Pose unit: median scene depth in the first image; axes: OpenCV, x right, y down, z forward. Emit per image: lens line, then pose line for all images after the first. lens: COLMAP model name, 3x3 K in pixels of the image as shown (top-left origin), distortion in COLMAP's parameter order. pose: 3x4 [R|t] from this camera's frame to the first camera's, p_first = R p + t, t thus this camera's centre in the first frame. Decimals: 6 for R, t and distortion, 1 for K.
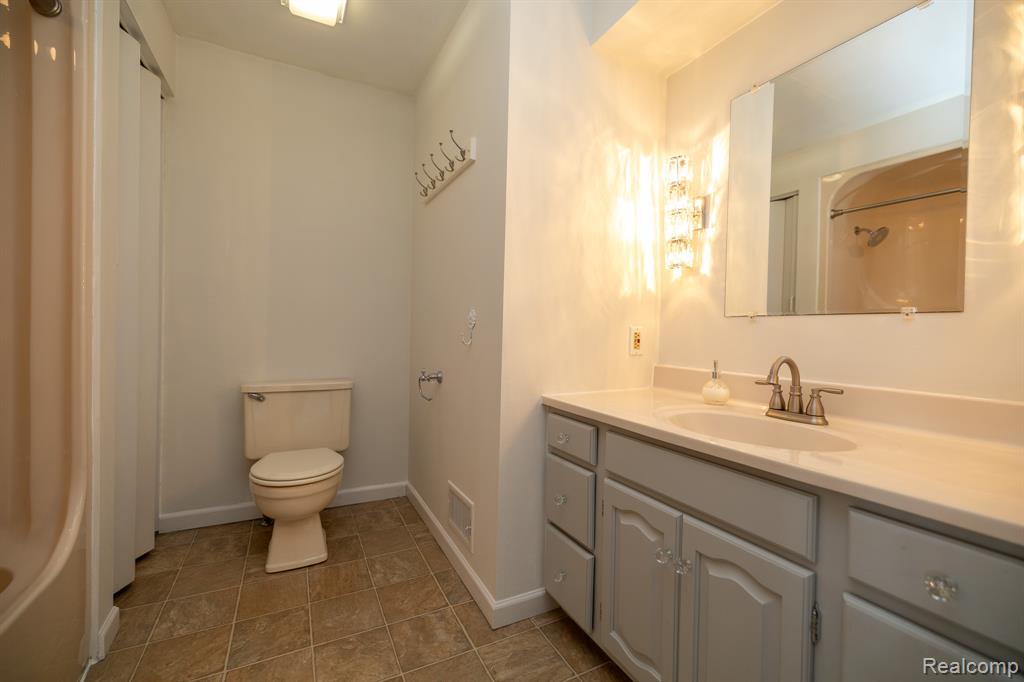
lens RADIAL K [[430.0, 0, 516.7], [0, 430.0, 331.7], [0, 0, 1]] dist [-0.000140, -0.000174]
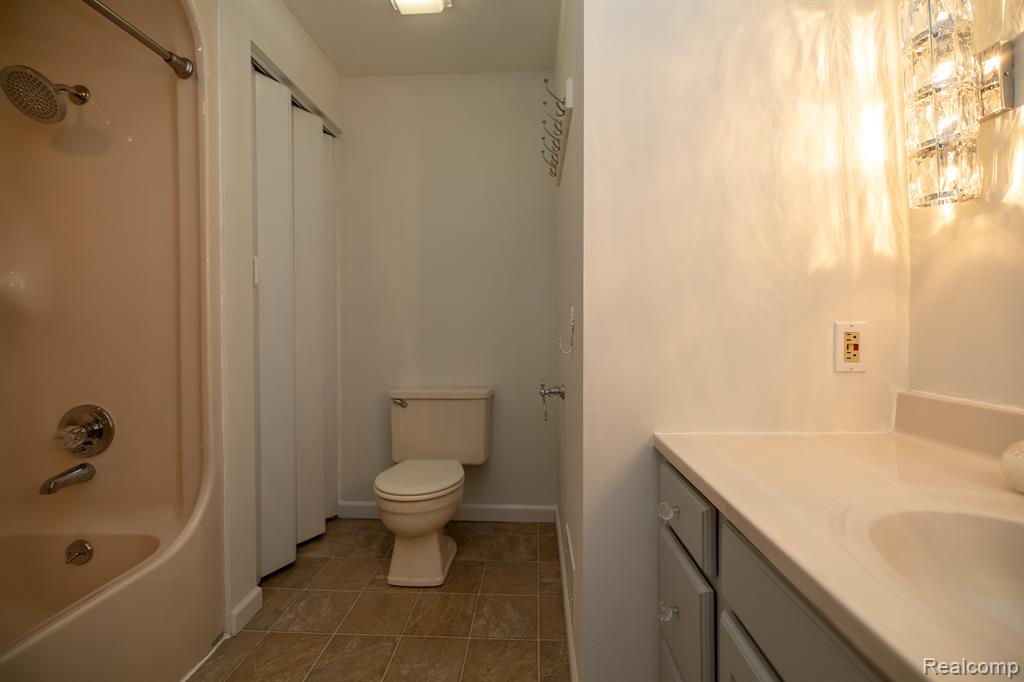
lens RADIAL K [[430.0, 0, 516.7], [0, 430.0, 331.7], [0, 0, 1]] dist [-0.000140, -0.000174]
pose [[0.861405, -0.024521, -0.507326, 0.189120], [0.024036, 0.999683, -0.007505, -0.004760], [0.507349, -0.005729, 0.861722, 0.297476]]
